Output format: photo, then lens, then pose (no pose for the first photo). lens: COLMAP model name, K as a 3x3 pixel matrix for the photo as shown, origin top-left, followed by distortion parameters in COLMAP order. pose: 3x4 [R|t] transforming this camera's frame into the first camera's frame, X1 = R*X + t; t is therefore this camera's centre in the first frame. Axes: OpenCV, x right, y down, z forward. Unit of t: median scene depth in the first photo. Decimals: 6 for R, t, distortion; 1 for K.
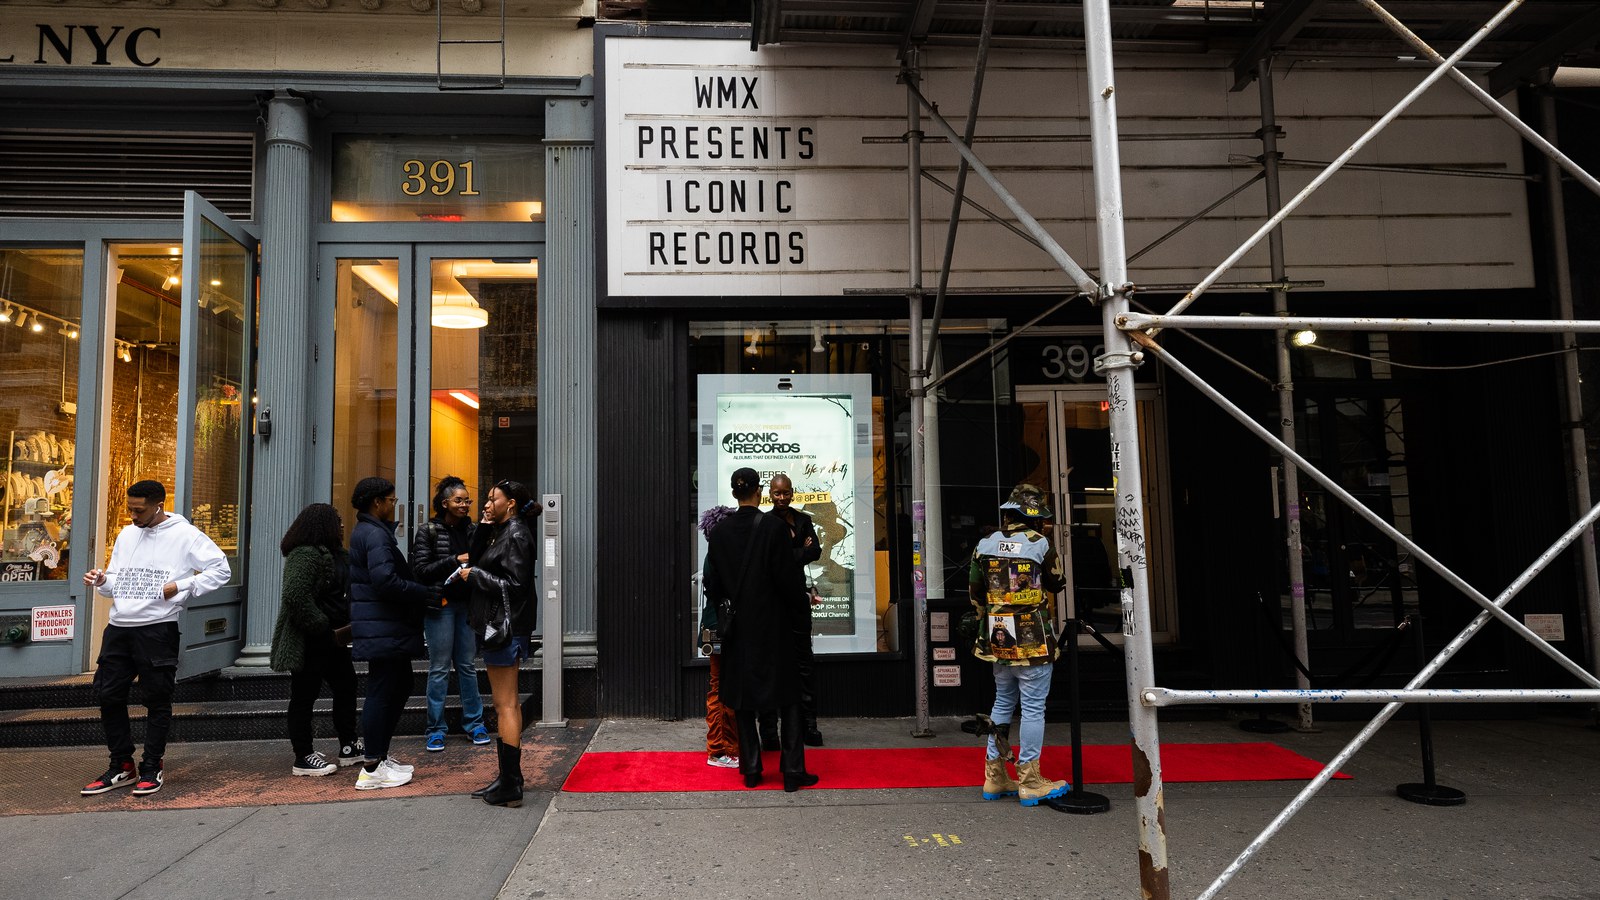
lens RADIAL K [[1047.0, 0, 801.1], [0, 1047.0, 442.8], [0, 0, 1]] dist [0.026286, 0.002949]
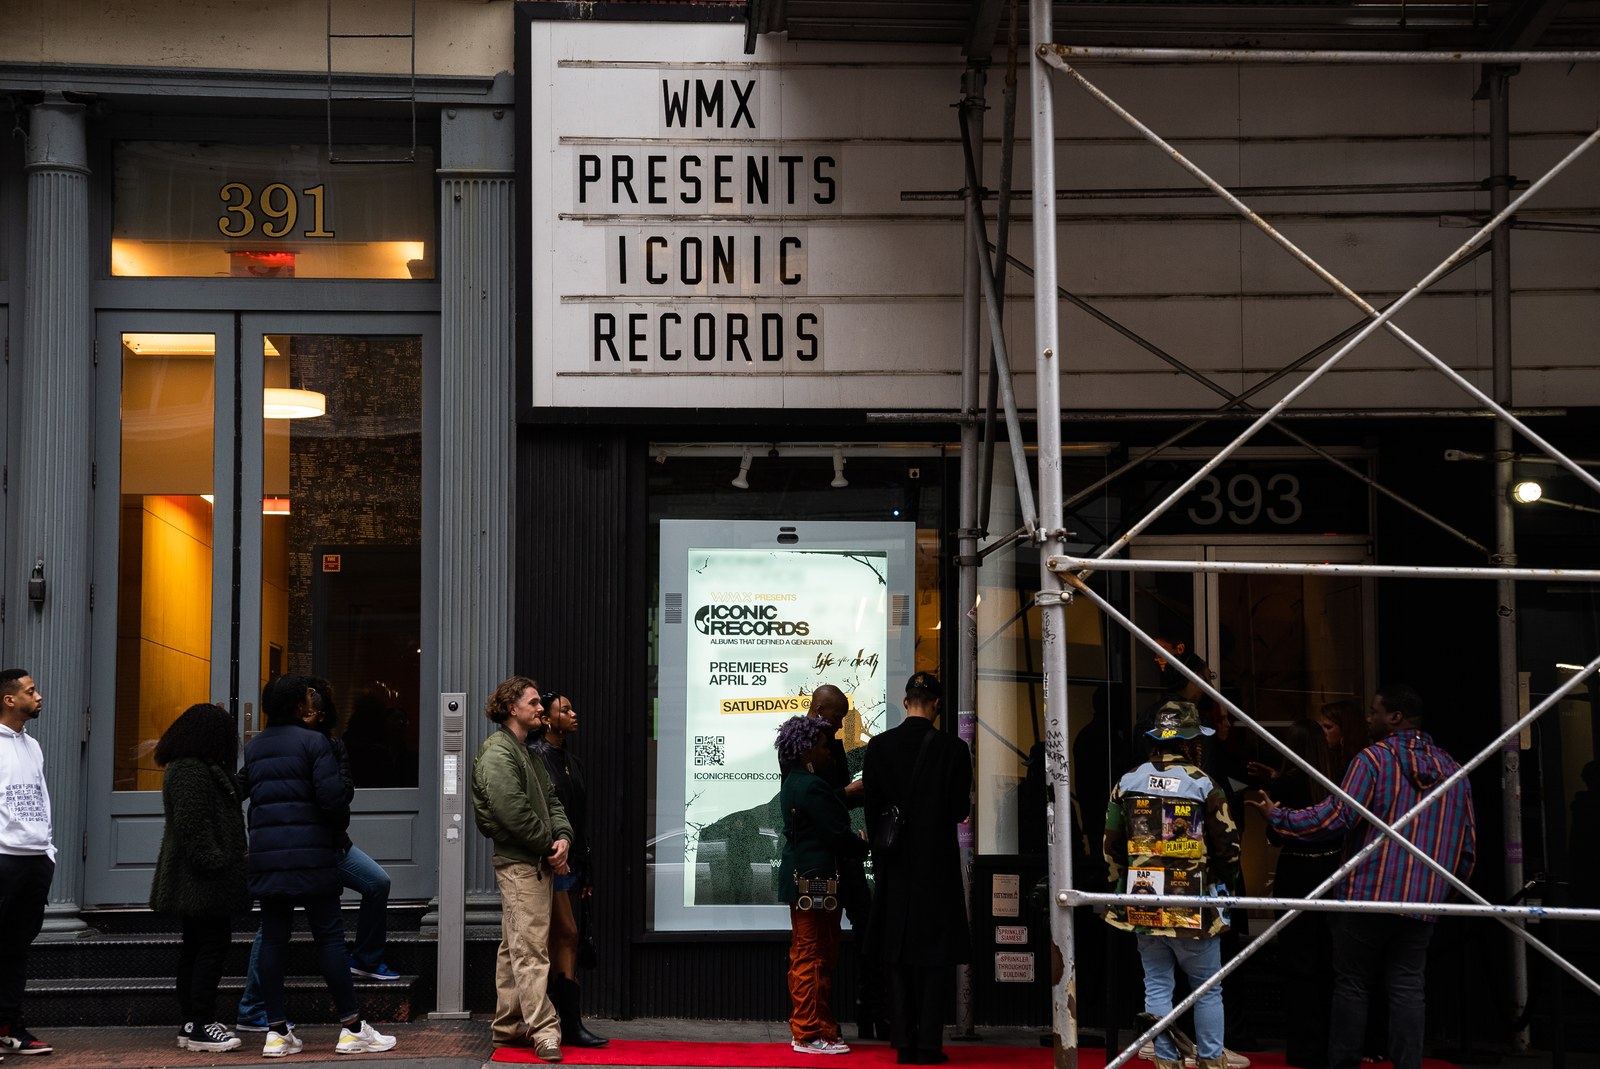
lens RADIAL K [[3087.4, 0, 799.7], [0, 3087.4, 543.8], [0, 0, 1]] dist [0.307471, 0.571238]
pose [[0.998998, 0.016861, -0.041450, 0.076175], [-0.016332, 0.999781, 0.013051, -0.077526], [0.041661, -0.012361, 0.999055, -1.014123]]
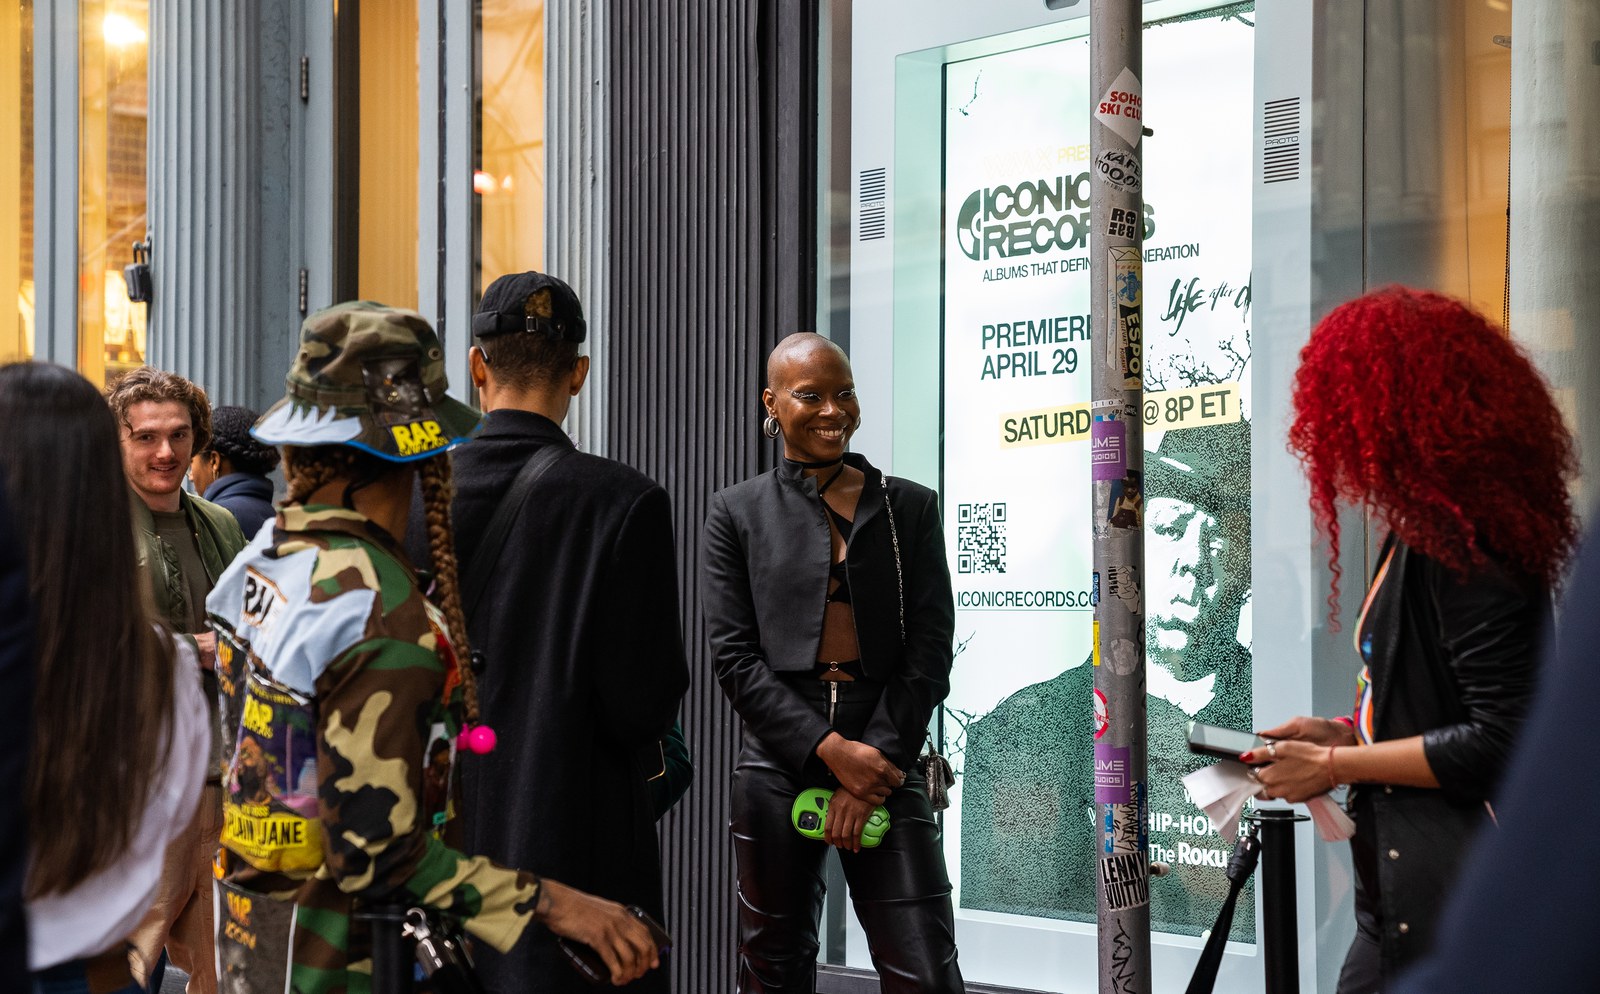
lens RADIAL K [[3084.0, 0, 797.4], [0, 3084.0, 450.5], [0, 0, 1]] dist [0.357847, 0.050777]
pose [[0.588273, -0.025966, -0.808245, 0.587564], [0.064894, 0.997777, 0.015178, 0.045835], [0.806054, -0.061379, 0.588650, 0.473574]]
